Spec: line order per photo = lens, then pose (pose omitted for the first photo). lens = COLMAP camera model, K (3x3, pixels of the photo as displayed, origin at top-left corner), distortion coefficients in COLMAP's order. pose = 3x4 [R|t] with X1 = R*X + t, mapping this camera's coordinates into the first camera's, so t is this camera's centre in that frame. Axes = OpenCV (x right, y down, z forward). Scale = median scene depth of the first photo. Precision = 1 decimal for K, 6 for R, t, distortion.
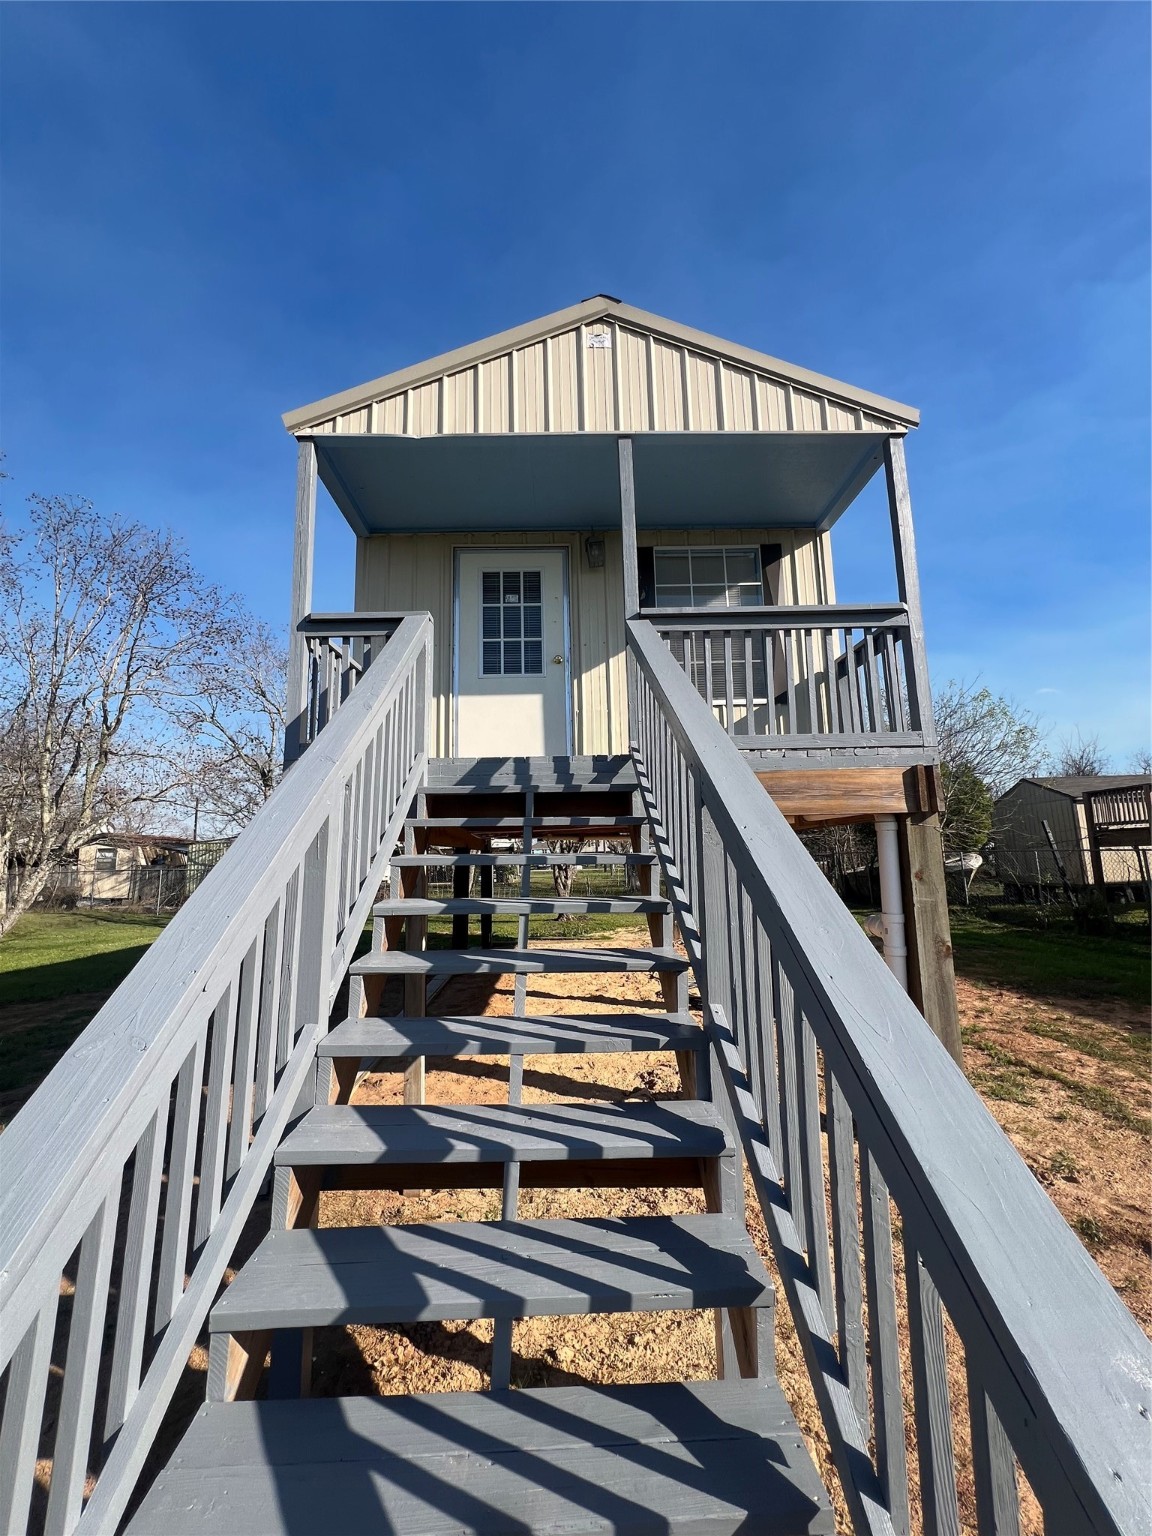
lens RADIAL K [[617.4, 0, 576.0], [0, 617.4, 768.0], [0, 0, 1]] dist [-0.000975, 0.000377]
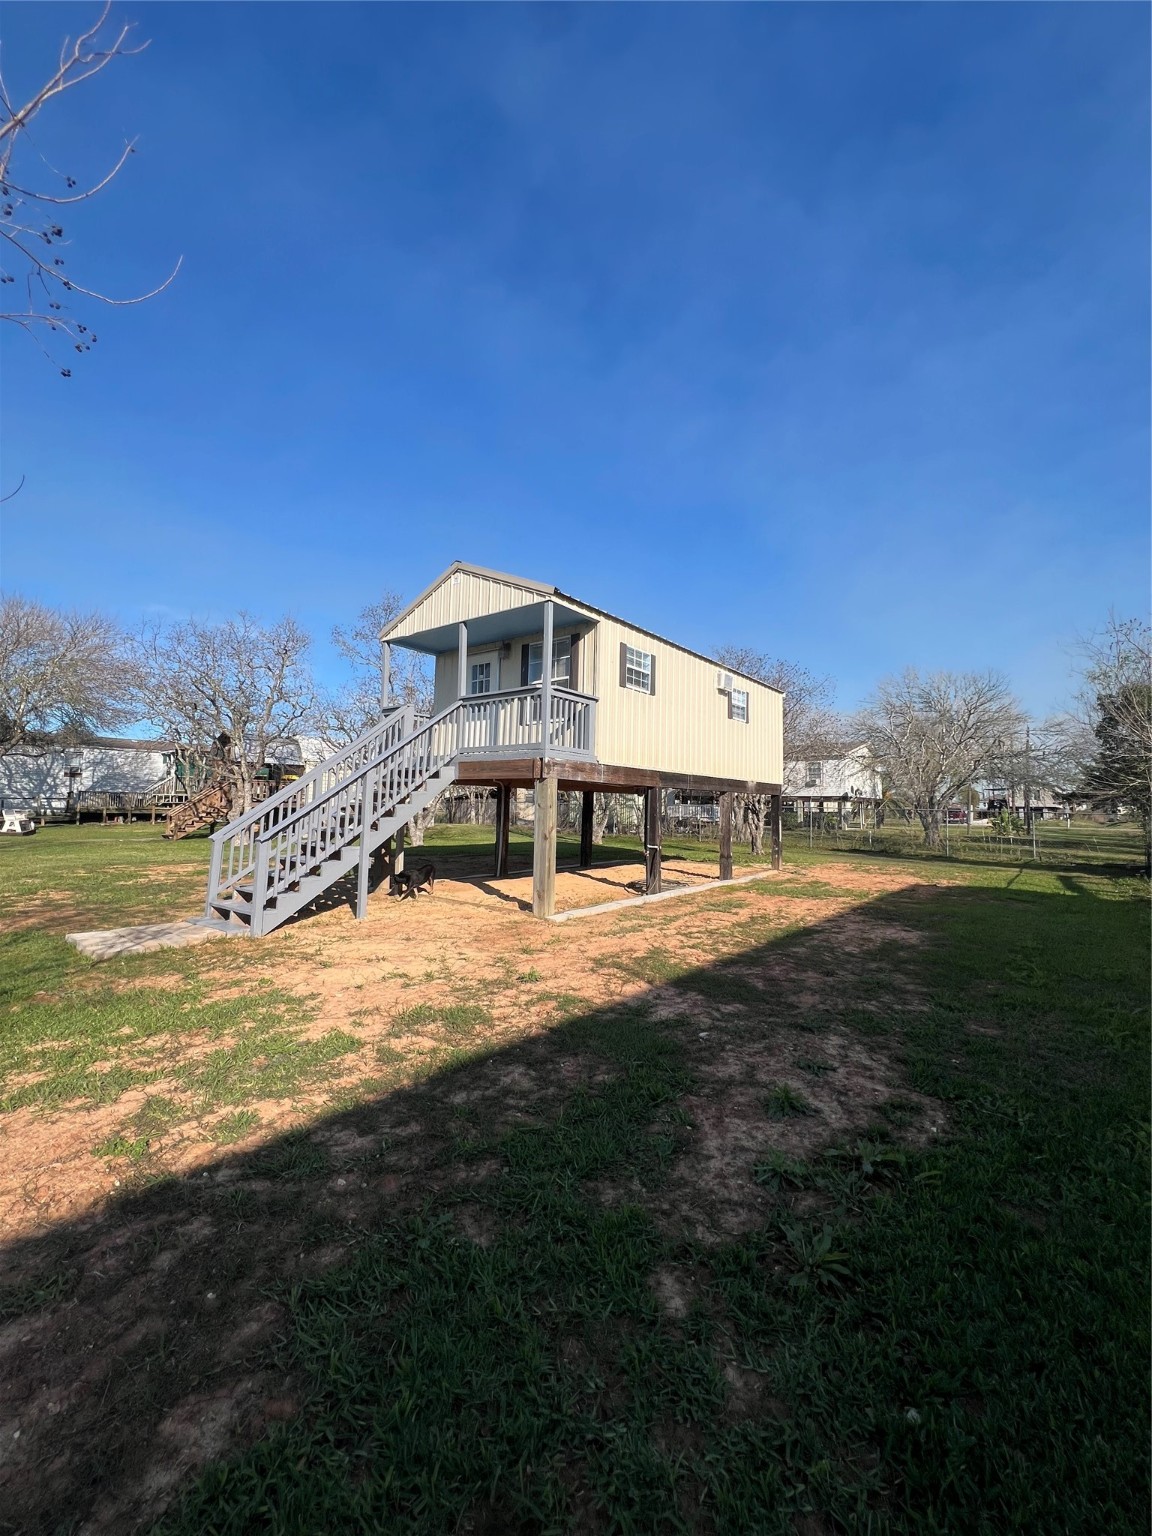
lens RADIAL K [[617.4, 0, 576.0], [0, 617.4, 768.0], [0, 0, 1]] dist [-0.000975, 0.000377]
pose [[0.762618, 0.005977, -0.646822, 1.947272], [0.049091, 0.996539, 0.067088, -0.103828], [0.644984, -0.082916, 0.759684, -0.583163]]
